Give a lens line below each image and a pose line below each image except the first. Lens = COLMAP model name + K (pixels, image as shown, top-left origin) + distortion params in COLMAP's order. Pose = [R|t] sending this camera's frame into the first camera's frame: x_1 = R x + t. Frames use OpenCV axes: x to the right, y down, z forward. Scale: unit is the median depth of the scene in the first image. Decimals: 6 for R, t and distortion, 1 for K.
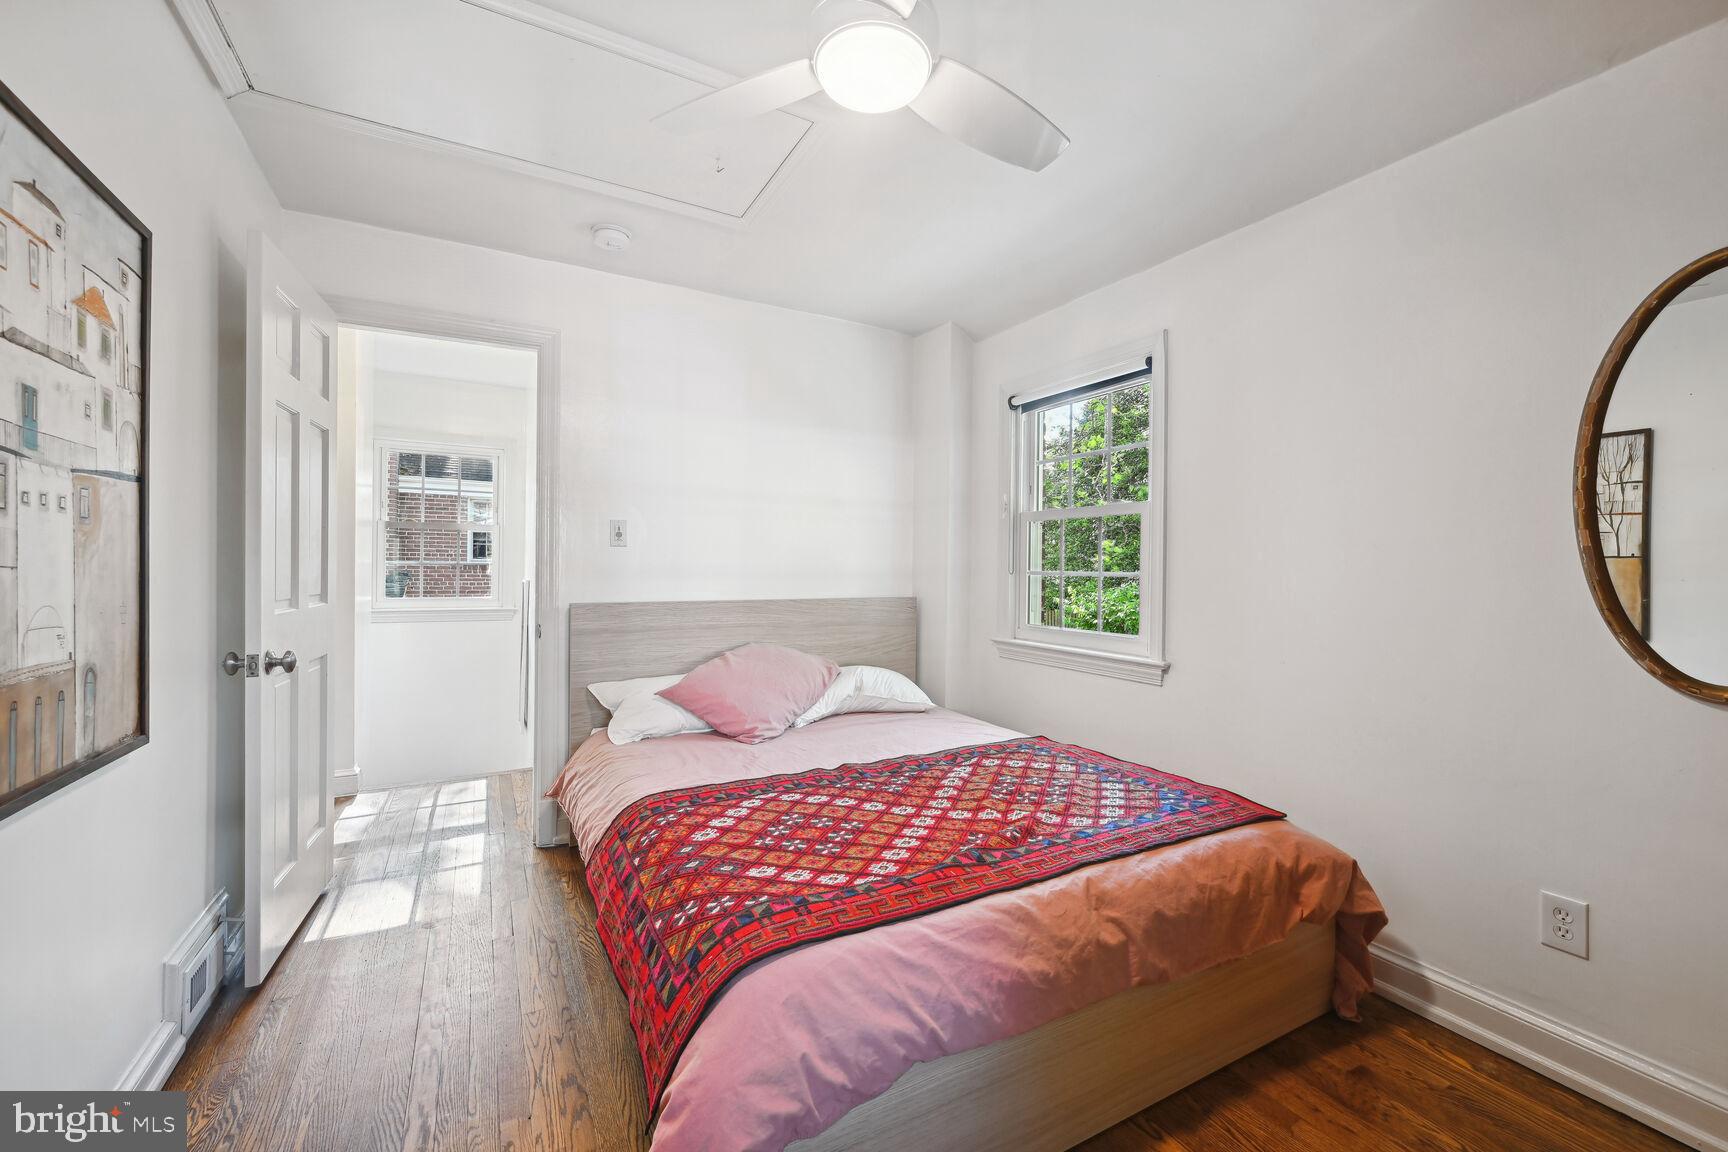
lens RADIAL K [[683.3, 0, 864.0], [0, 683.3, 576.0], [0, 0, 1]] dist [0.000305, -0.000042]
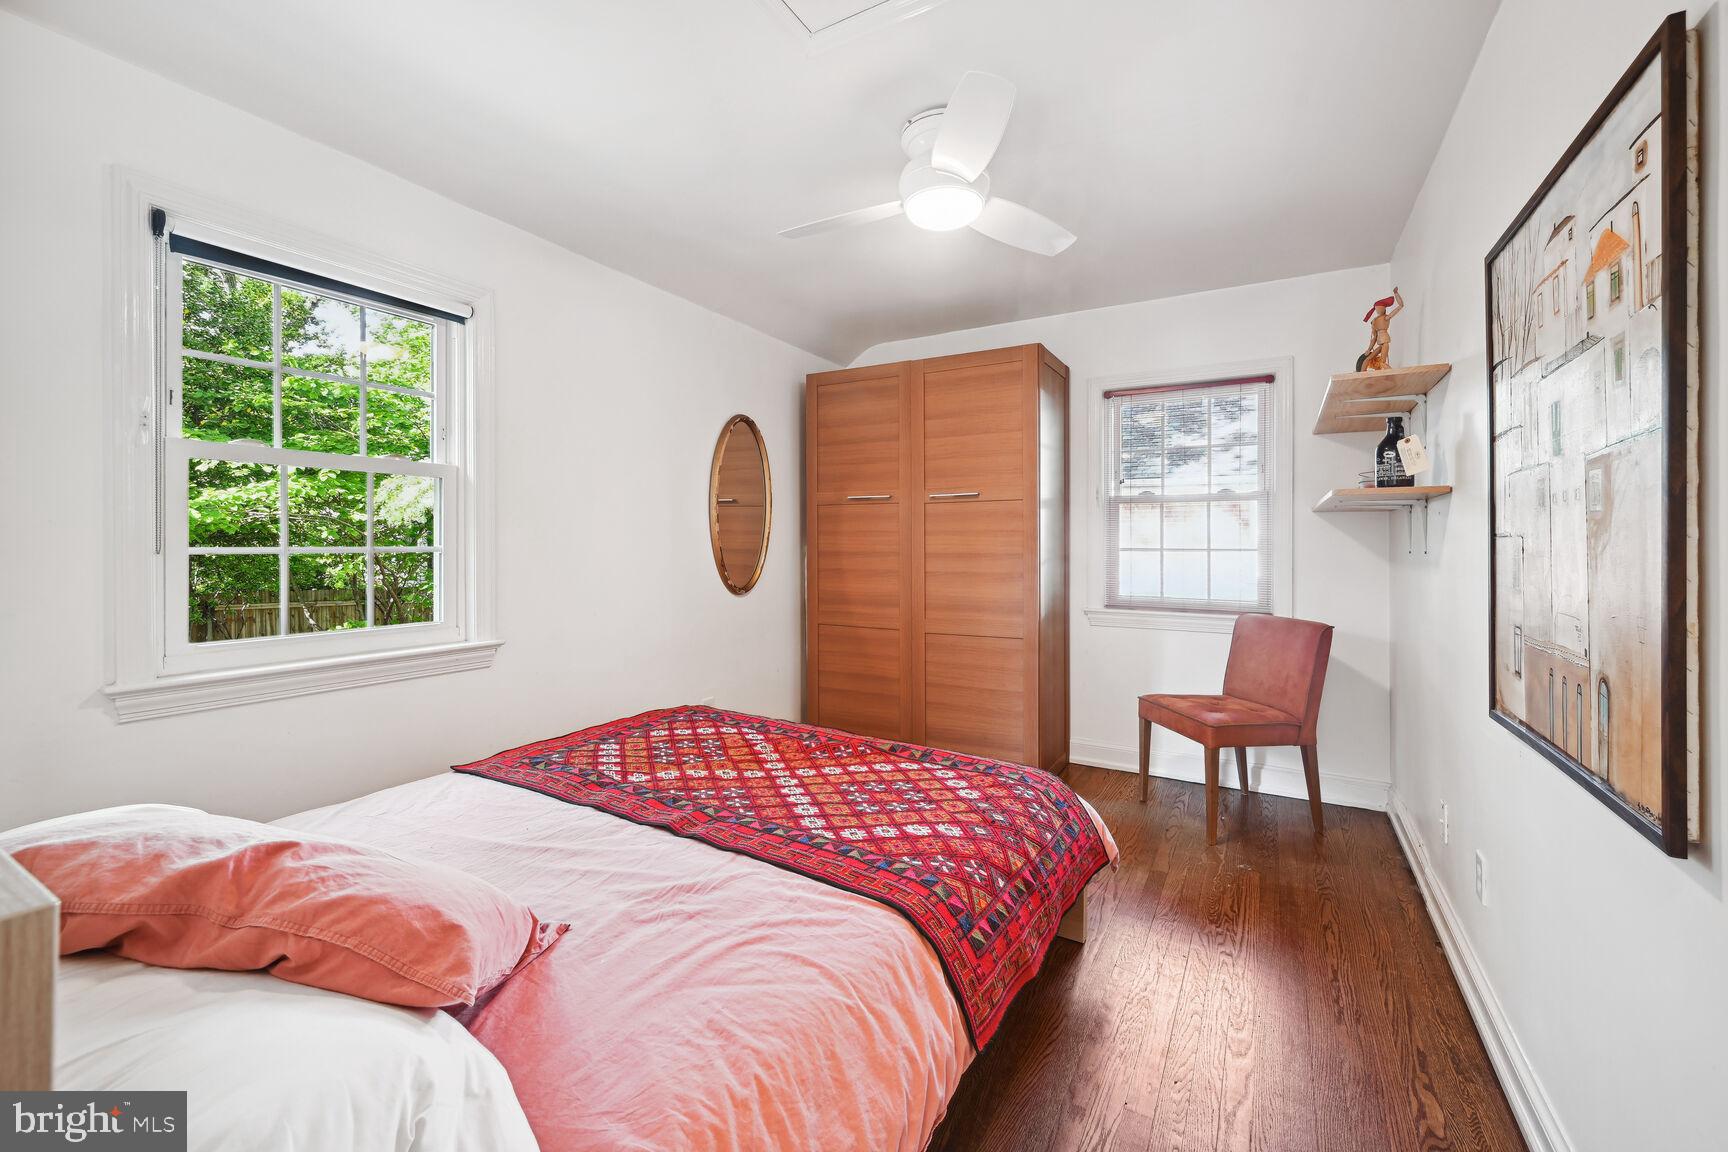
lens RADIAL K [[705.8, 0, 870.3], [0, 705.8, 530.6], [0, 0, 1]] dist [0.000130, -0.000042]
pose [[-0.516888, 0.001076, 0.856052, -0.883874], [-0.000120, 0.999999, -0.001329, -0.033285], [-0.856053, -0.000789, -0.516888, 1.386796]]
